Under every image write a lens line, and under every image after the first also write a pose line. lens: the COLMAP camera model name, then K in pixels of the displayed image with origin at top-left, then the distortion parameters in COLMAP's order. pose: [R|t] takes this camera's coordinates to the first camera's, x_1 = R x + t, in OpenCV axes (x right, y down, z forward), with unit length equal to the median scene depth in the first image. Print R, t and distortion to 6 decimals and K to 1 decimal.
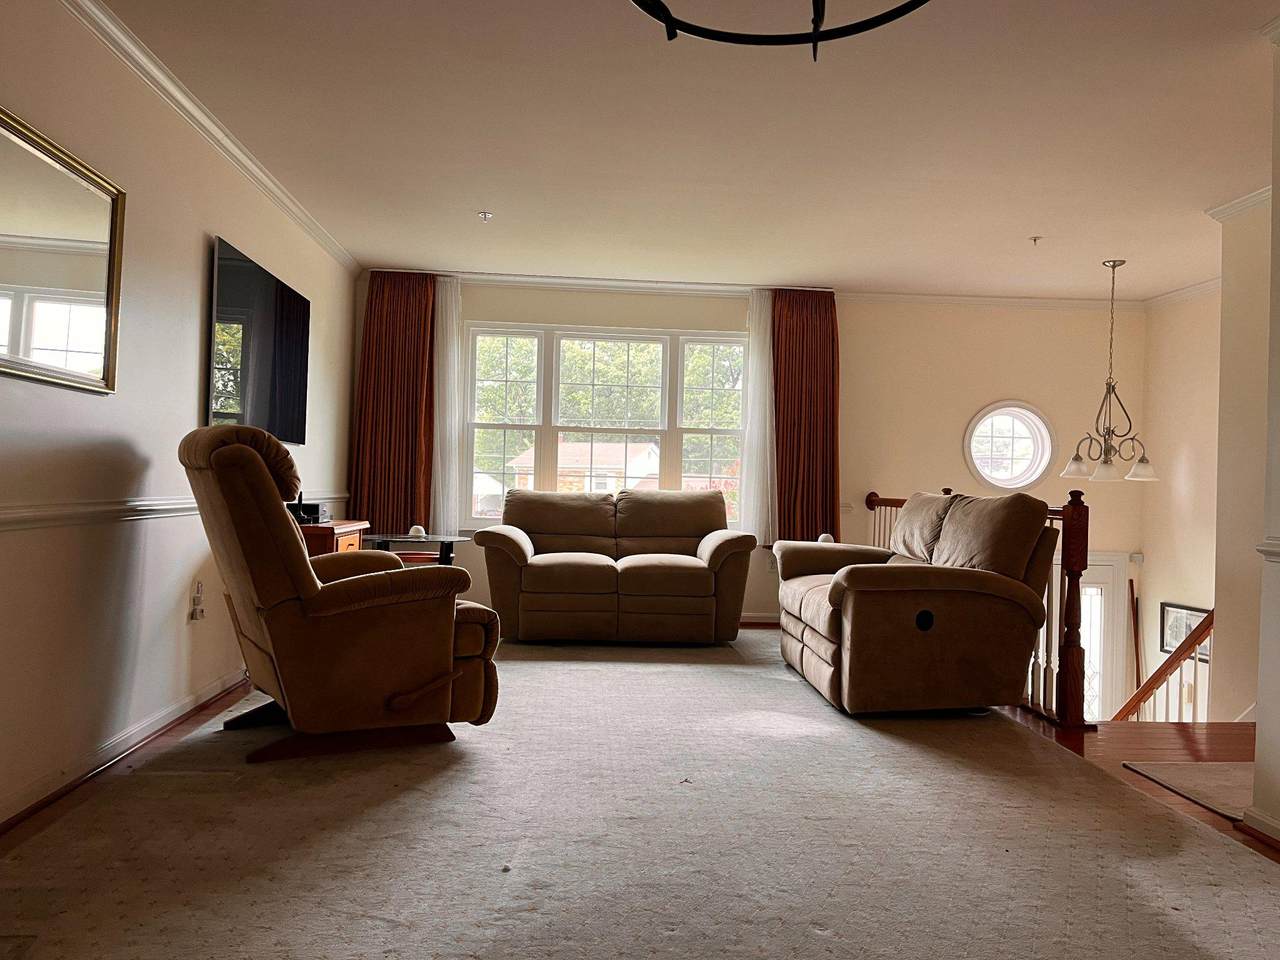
lens RADIAL K [[952.9, 0, 640.0], [0, 952.9, 480.0], [0, 0, 1]] dist [0.052593, -0.003728]
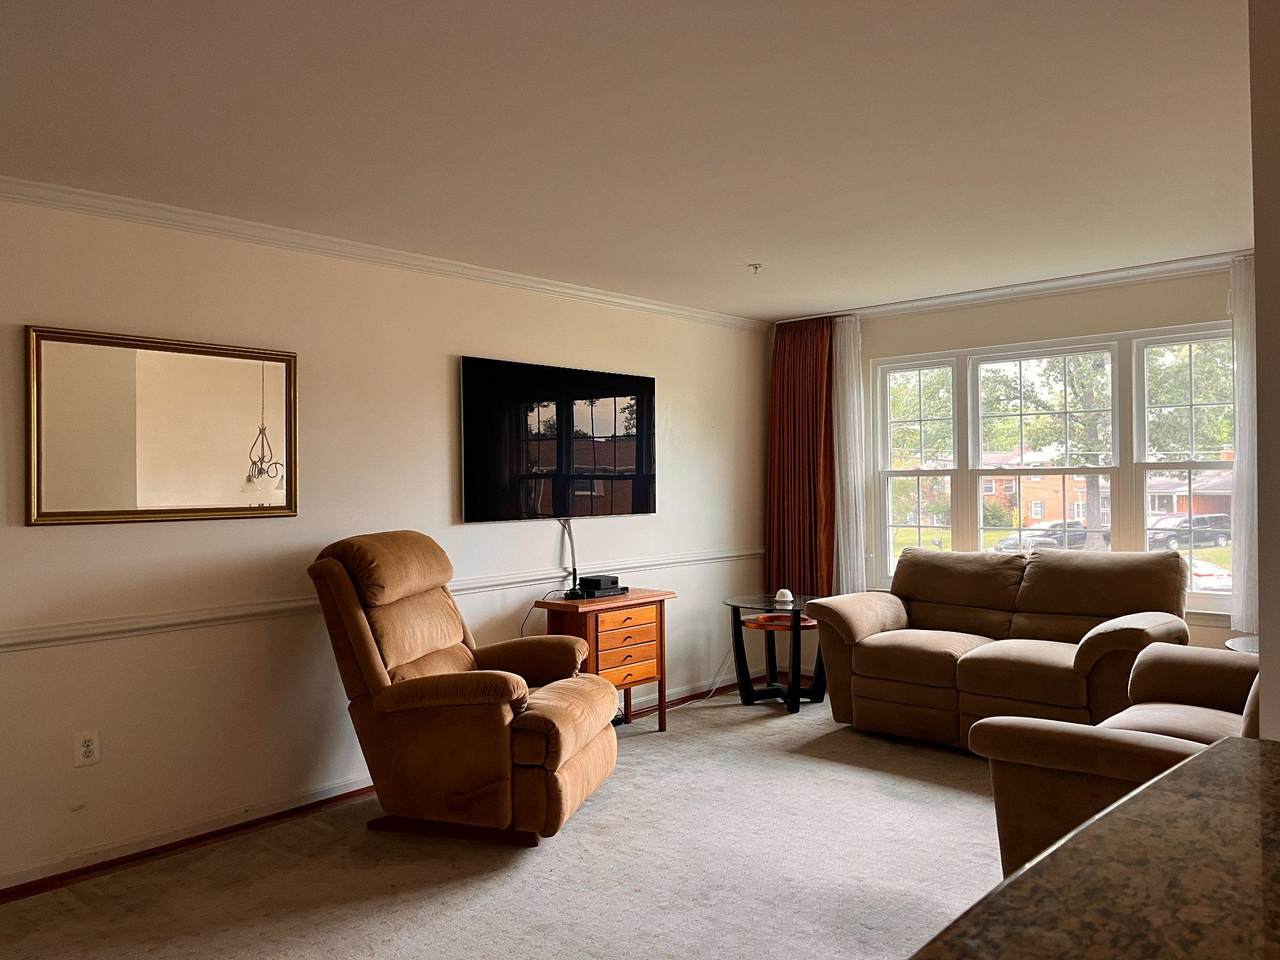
lens RADIAL K [[952.9, 0, 640.0], [0, 952.9, 480.0], [0, 0, 1]] dist [0.052593, -0.003728]
pose [[0.687749, -0.040010, -0.724845, 0.333991], [0.039665, 0.999060, -0.017510, -0.046195], [0.724864, -0.016709, 0.688690, 0.217866]]
